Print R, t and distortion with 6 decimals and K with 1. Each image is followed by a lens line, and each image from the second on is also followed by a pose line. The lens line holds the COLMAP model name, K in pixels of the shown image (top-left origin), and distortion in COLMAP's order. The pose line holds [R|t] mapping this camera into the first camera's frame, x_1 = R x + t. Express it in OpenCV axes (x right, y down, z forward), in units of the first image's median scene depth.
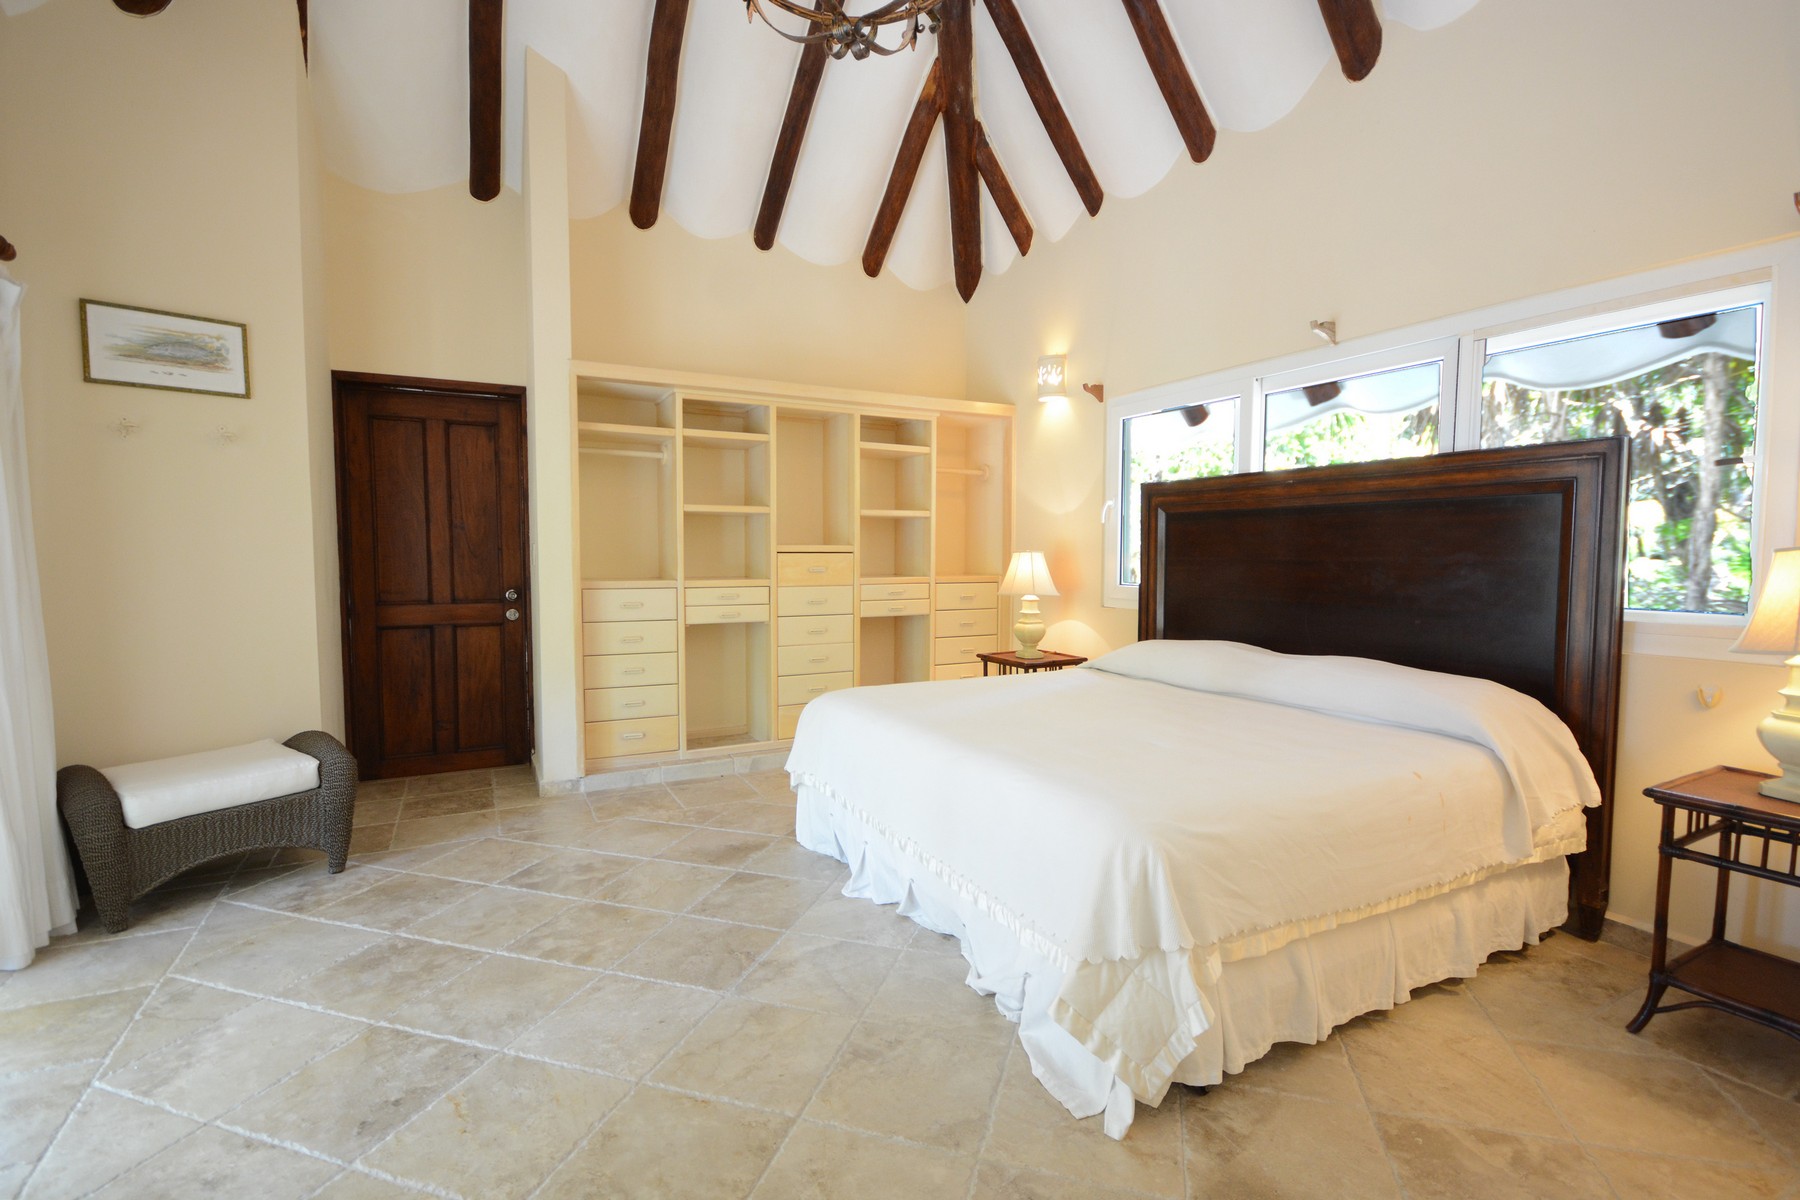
lens RADIAL K [[820.9, 0, 897.8], [0, 820.9, 600.8], [0, 0, 1]] dist [-0.001548, -0.005616]
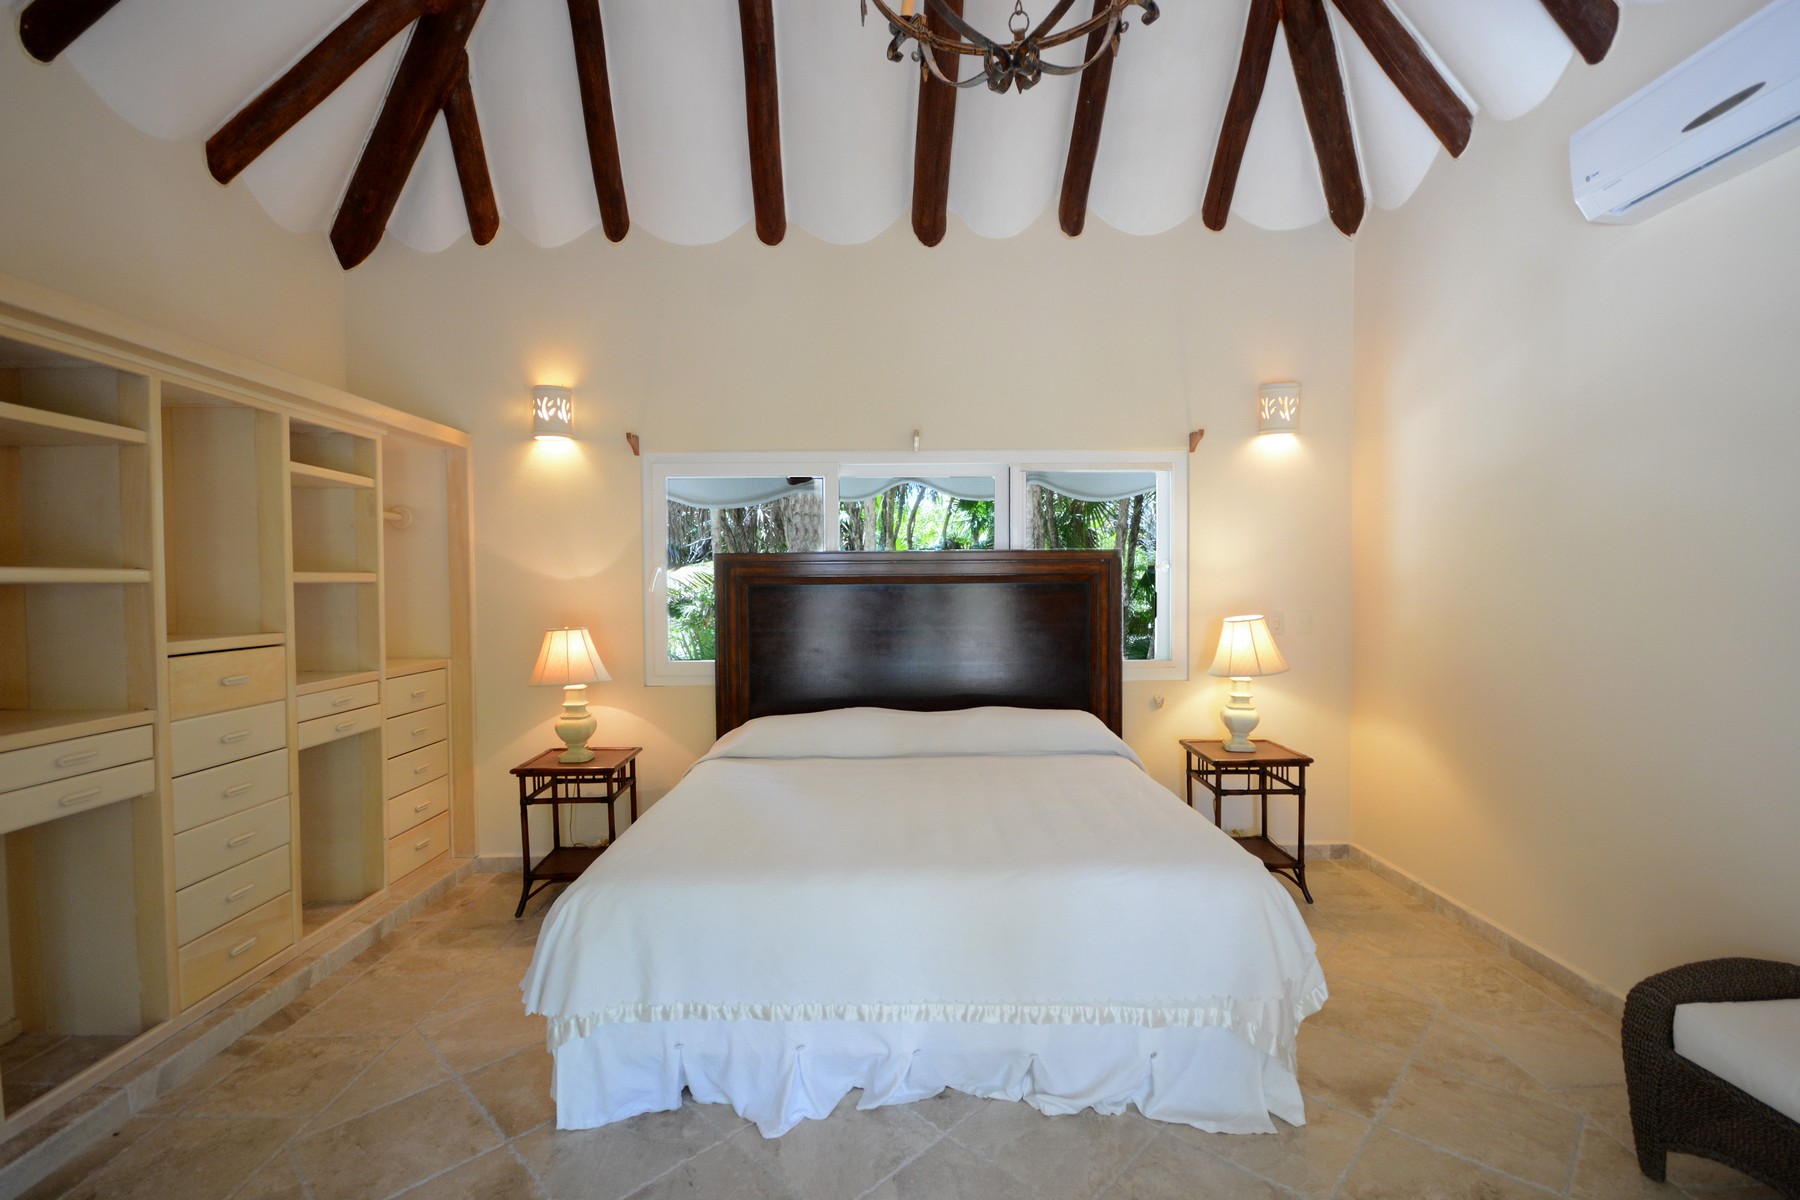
lens RADIAL K [[820.9, 0, 901.8], [0, 820.9, 596.9], [0, 0, 1]] dist [-0.001548, -0.005616]
pose [[0.446524, -0.024466, 0.894437, -0.404828], [0.063949, 0.997942, -0.004628, -0.064906], [-0.892484, 0.059265, 0.447170, 0.346267]]
